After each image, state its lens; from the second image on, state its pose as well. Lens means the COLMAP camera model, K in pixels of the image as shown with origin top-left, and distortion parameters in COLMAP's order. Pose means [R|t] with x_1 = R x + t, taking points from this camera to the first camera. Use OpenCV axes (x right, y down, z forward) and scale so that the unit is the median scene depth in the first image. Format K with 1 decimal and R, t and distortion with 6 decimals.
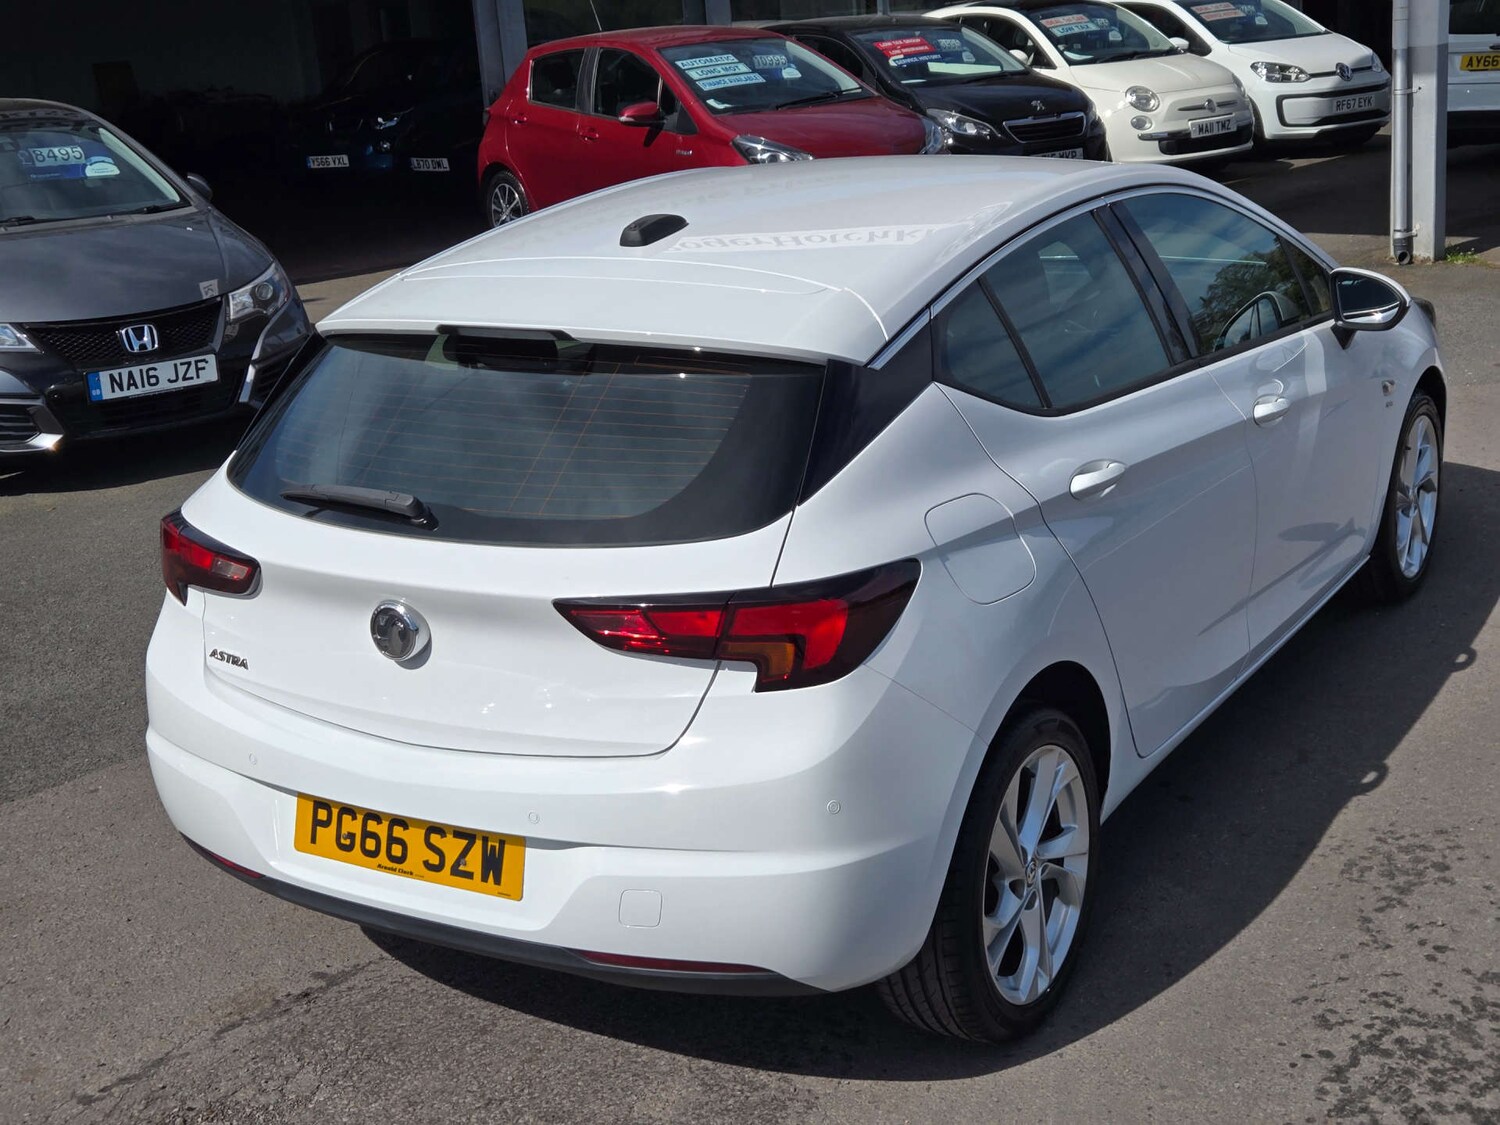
lens RADIAL K [[2025.5, 0, 760.5], [0, 2025.5, 566.4], [0, 0, 1]] dist [0.061977, 0.000000]
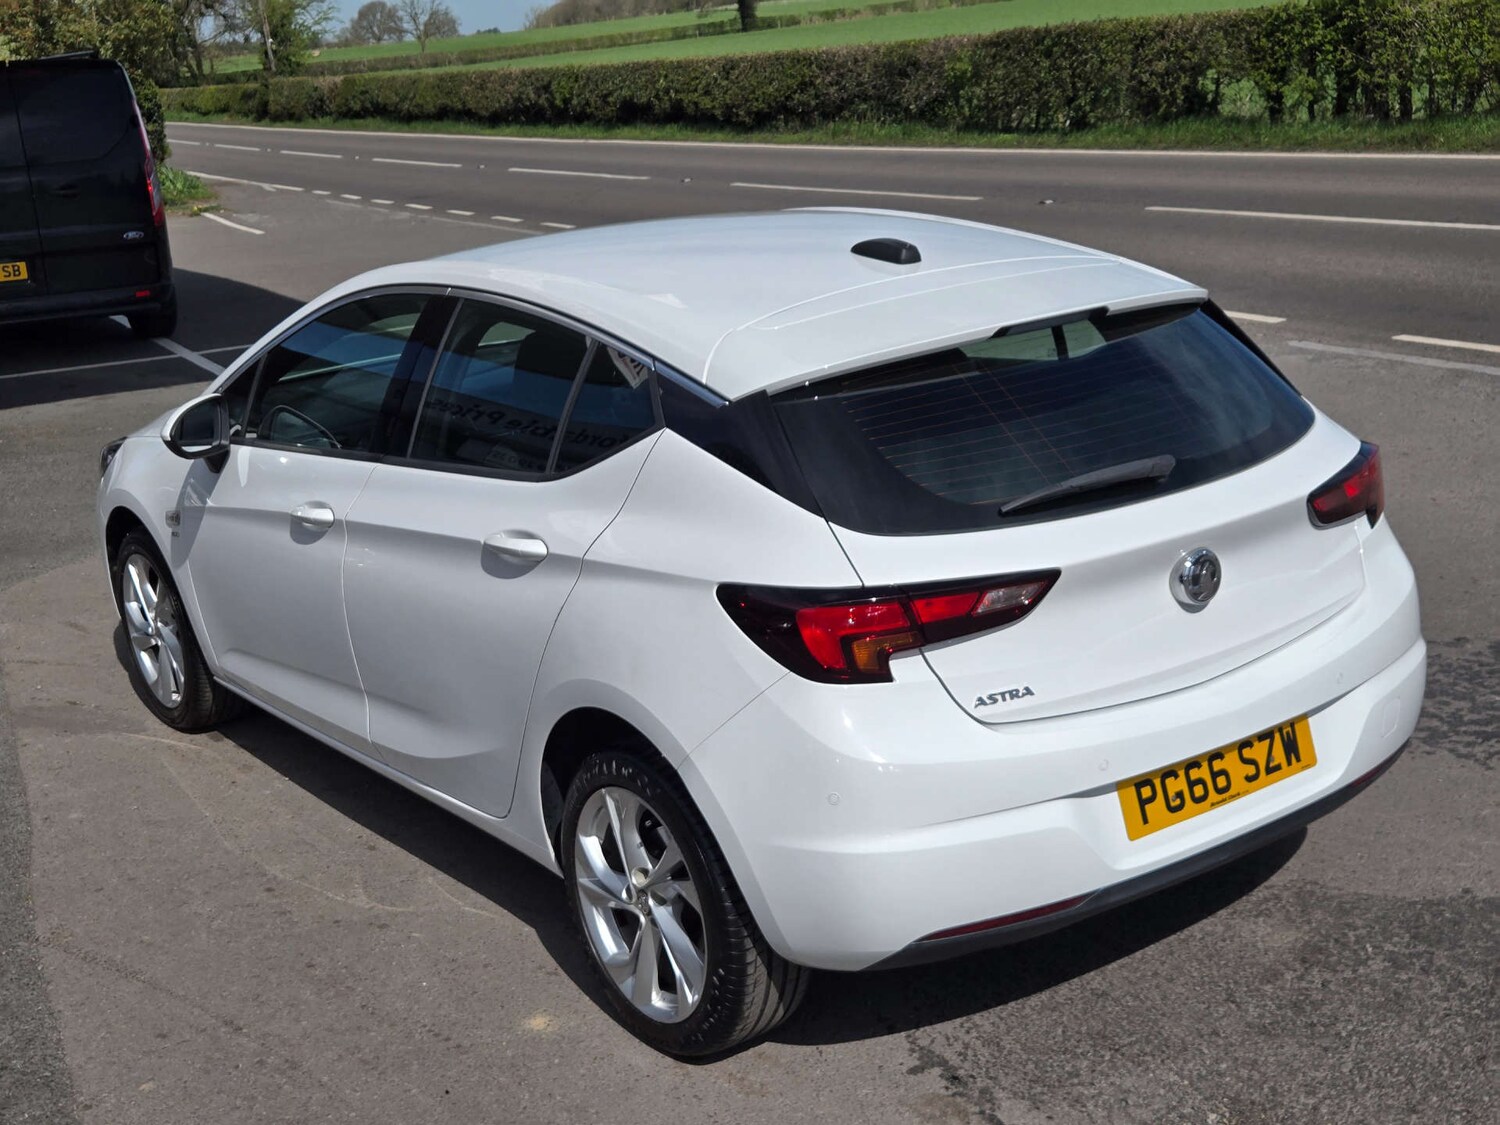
lens RADIAL K [[2025.5, 0, 800.9], [0, 2025.5, 631.1], [0, 0, 1]] dist [0.061977, 0.000000]
pose [[0.360453, -0.231278, 0.903650, -1.166912], [0.315731, 0.941840, 0.115111, -0.124320], [-0.877717, 0.243818, 0.412511, 0.706172]]
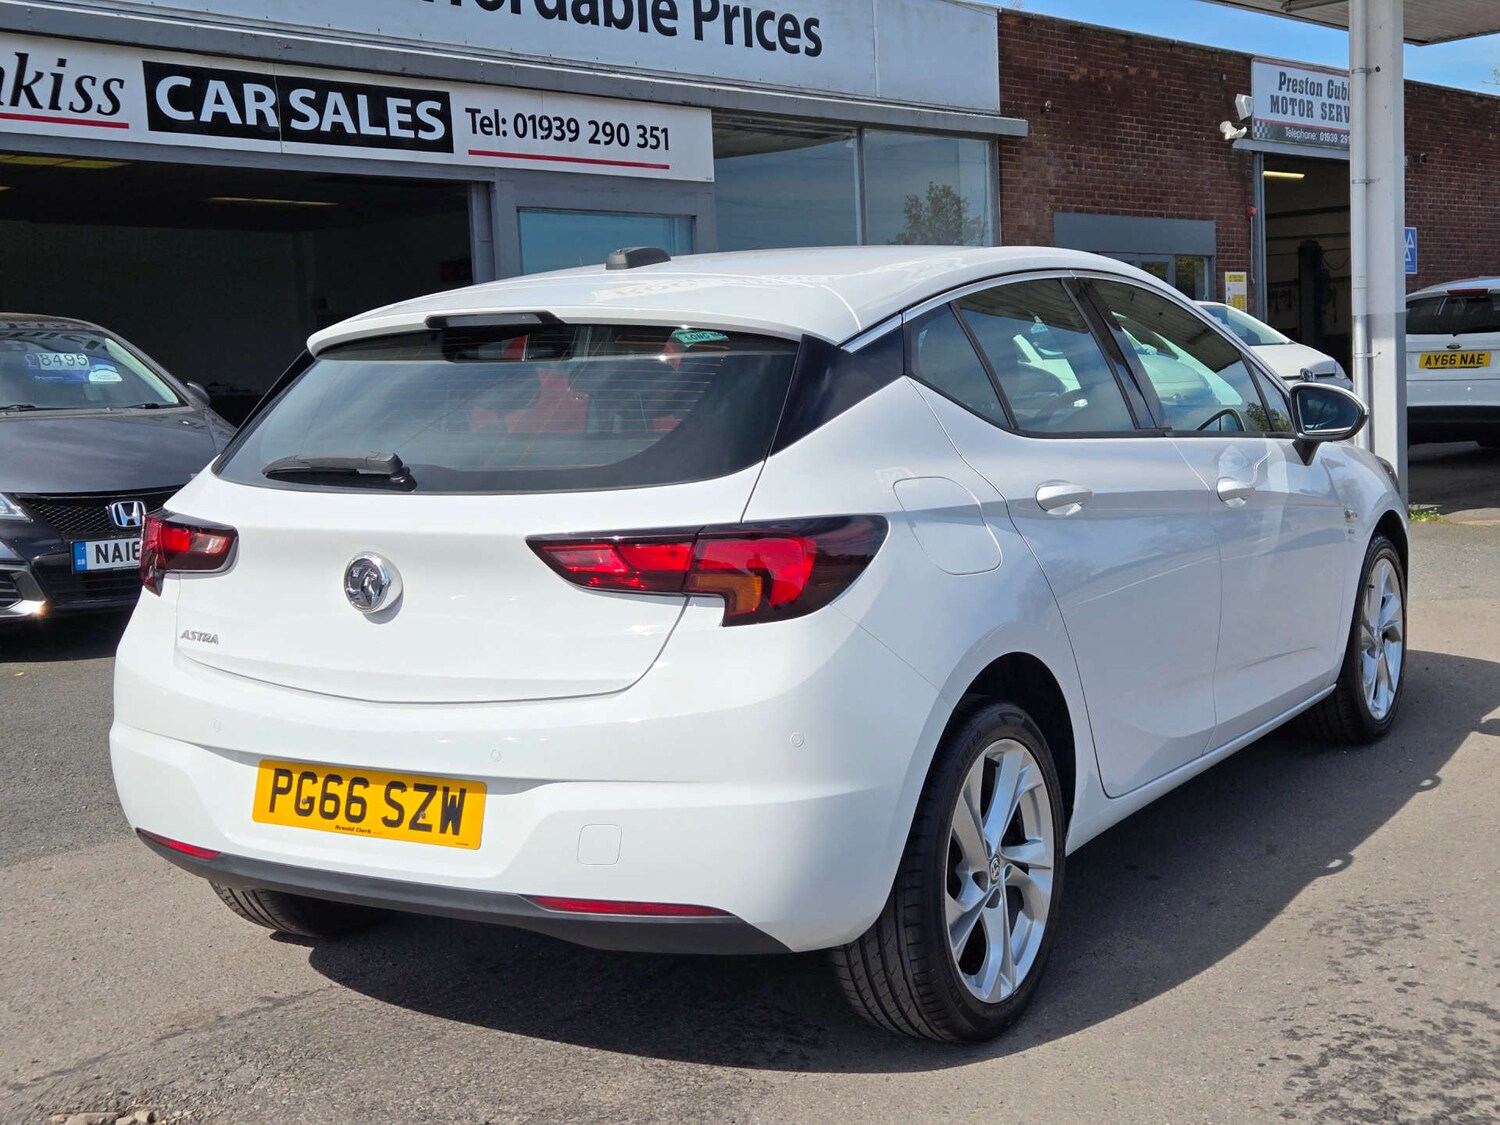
lens RADIAL K [[2025.5, 0, 752.8], [0, 2025.5, 573.0], [0, 0, 1]] dist [0.061977, 0.000000]
pose [[0.999537, 0.030026, 0.004882, 0.006143], [-0.028739, 0.984670, -0.172046, 0.184255], [-0.009973, 0.171826, 0.985077, 0.000992]]
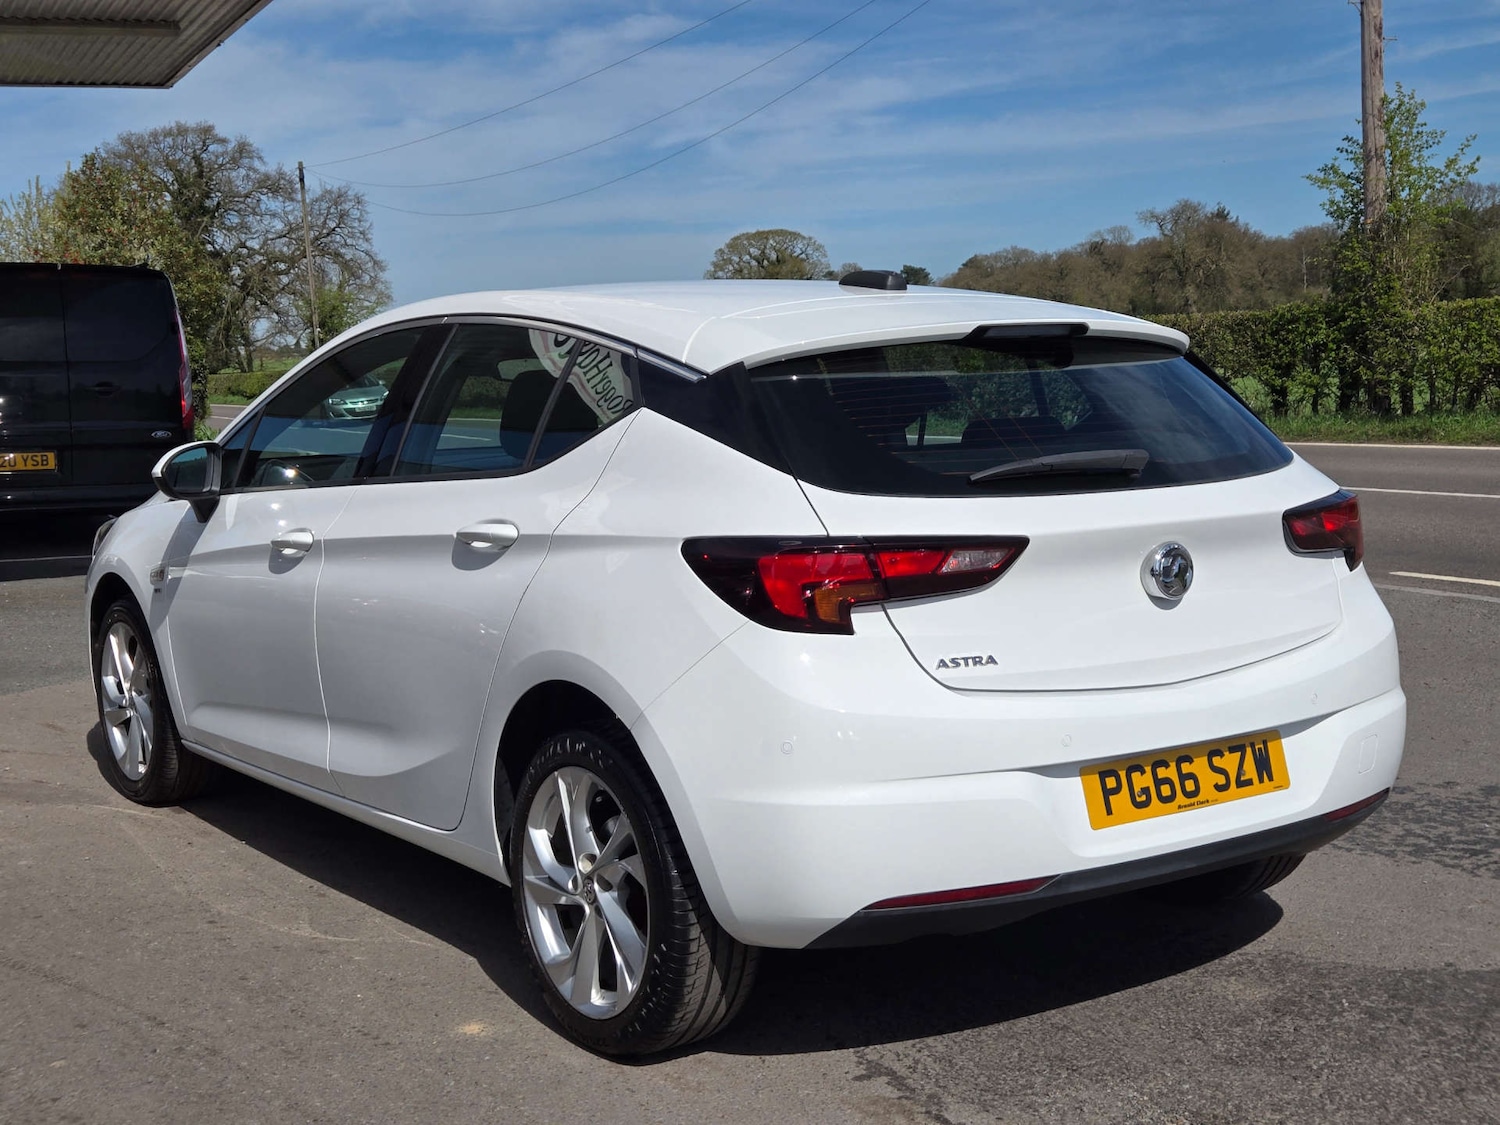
lens RADIAL K [[2025.5, 0, 771.1], [0, 2025.5, 593.1], [0, 0, 1]] dist [0.061977, 0.000000]
pose [[0.383988, -0.052754, 0.921830, -1.173439], [0.265433, 0.962531, -0.055483, 0.043832], [-0.884363, 0.265989, 0.383603, 0.735957]]
